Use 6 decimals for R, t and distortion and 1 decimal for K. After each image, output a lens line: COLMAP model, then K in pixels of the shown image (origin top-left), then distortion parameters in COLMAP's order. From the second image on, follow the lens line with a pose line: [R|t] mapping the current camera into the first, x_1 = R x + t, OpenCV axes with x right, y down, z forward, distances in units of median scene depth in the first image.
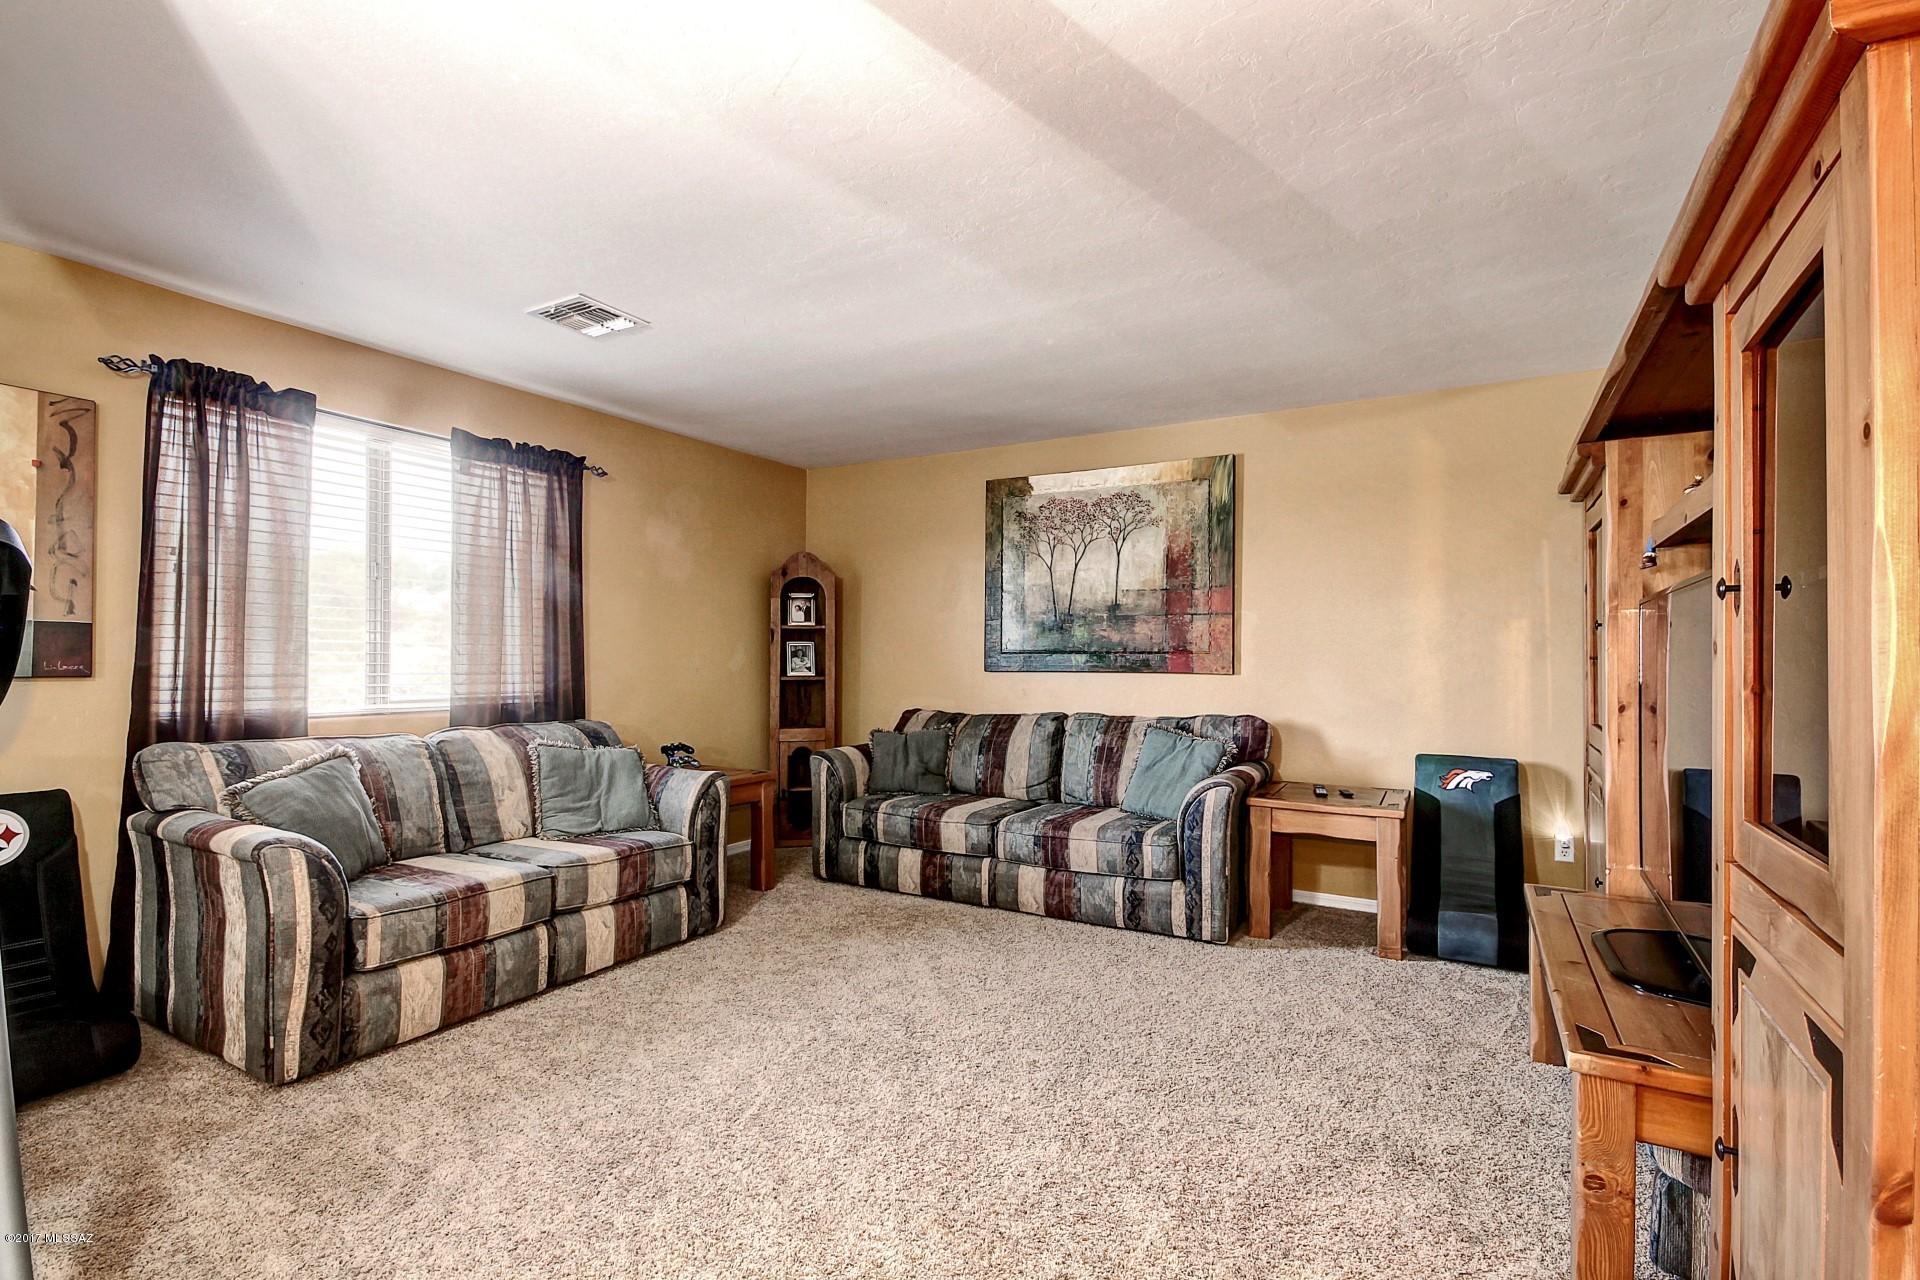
lens RADIAL K [[908.5, 0, 966.4], [0, 908.5, 650.7], [0, 0, 1]] dist [-0.012389, 0.000018]
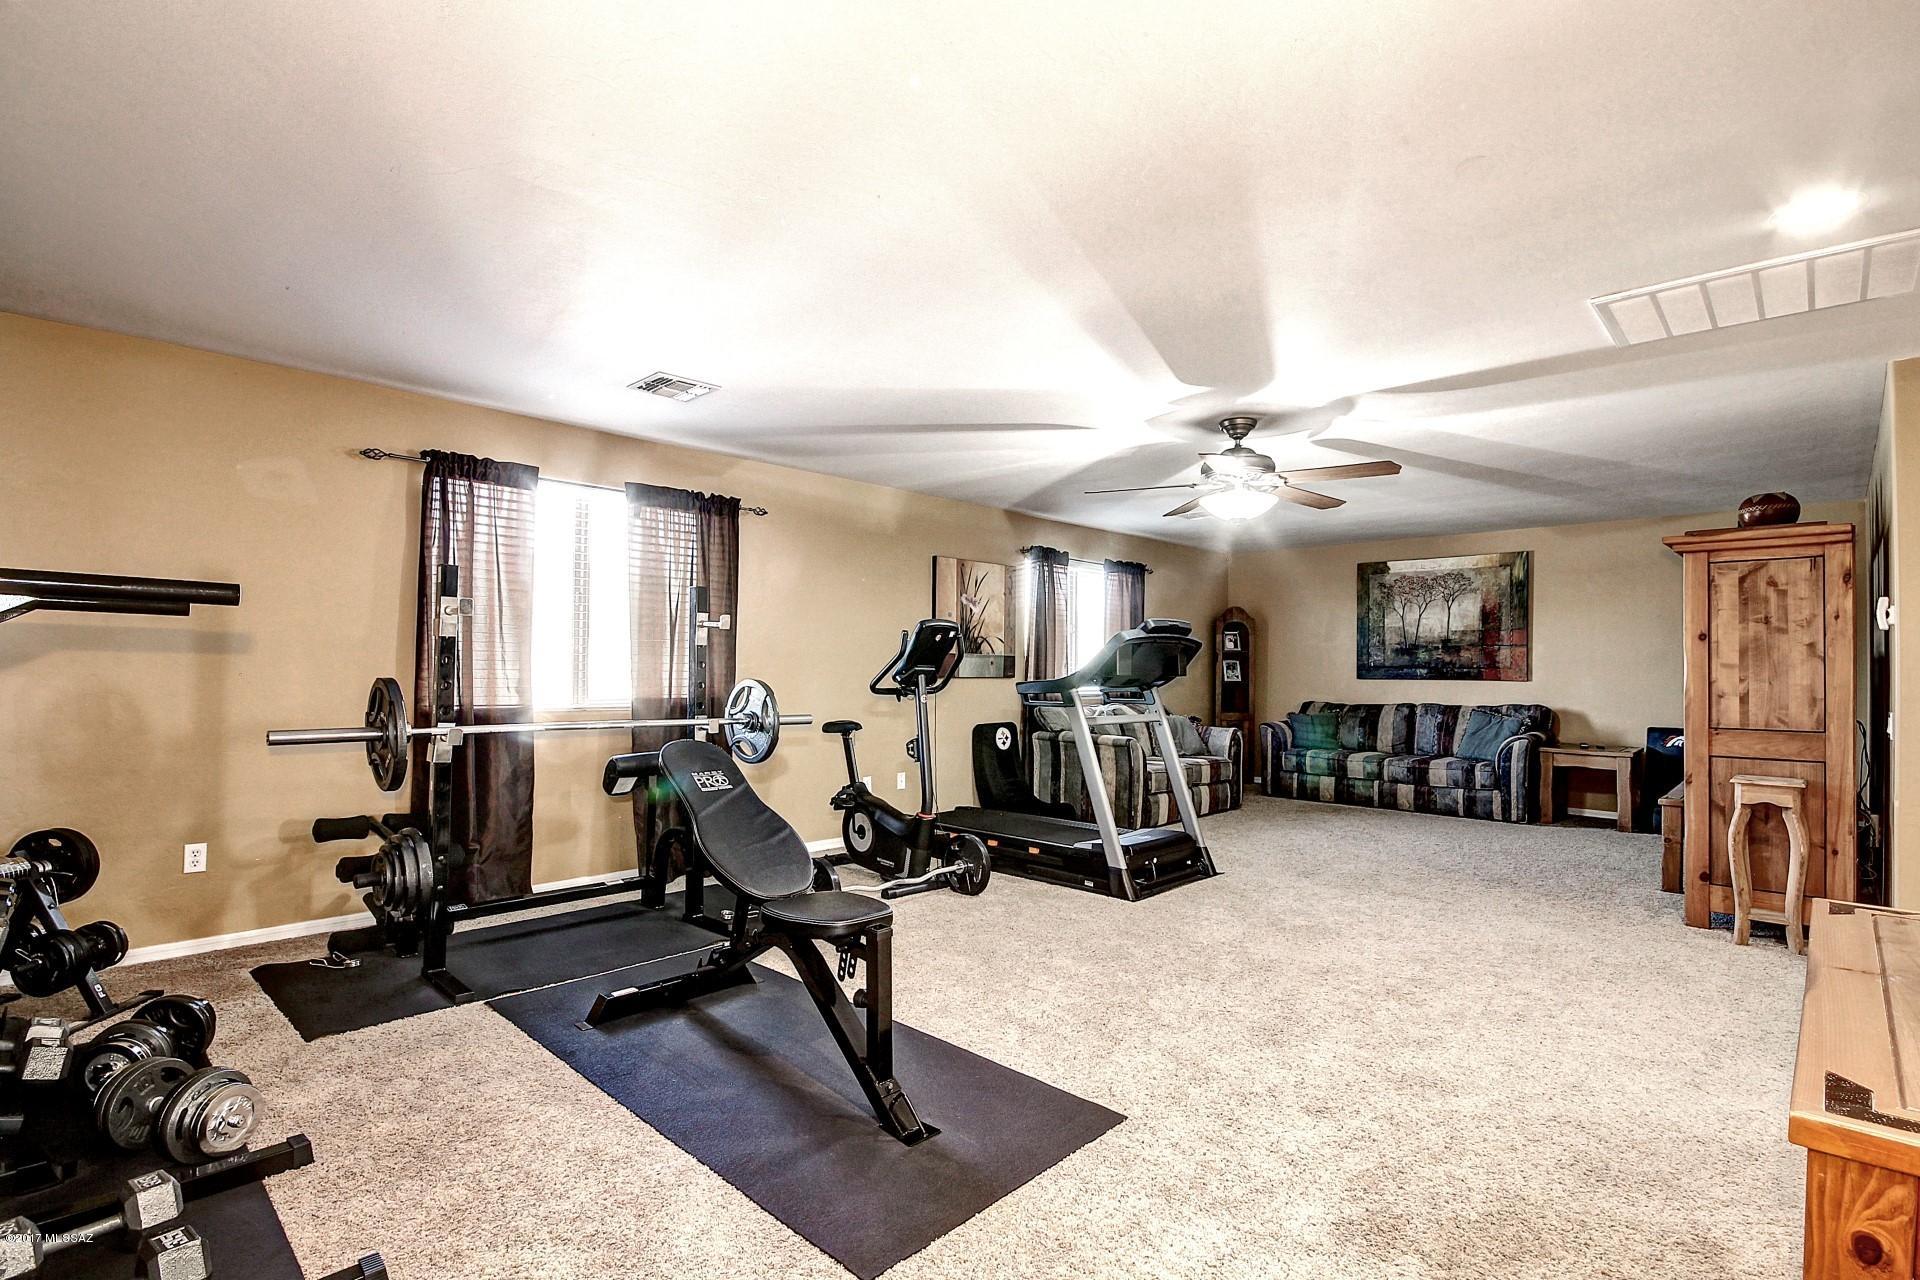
lens RADIAL K [[908.5, 0, 949.4], [0, 908.5, 656.1], [0, 0, 1]] dist [-0.012389, 0.000018]
pose [[0.965246, -0.000564, -0.261343, -0.308875], [-0.000821, 0.999986, -0.005190, -0.010890], [0.261343, 0.005224, 0.965232, -0.920572]]
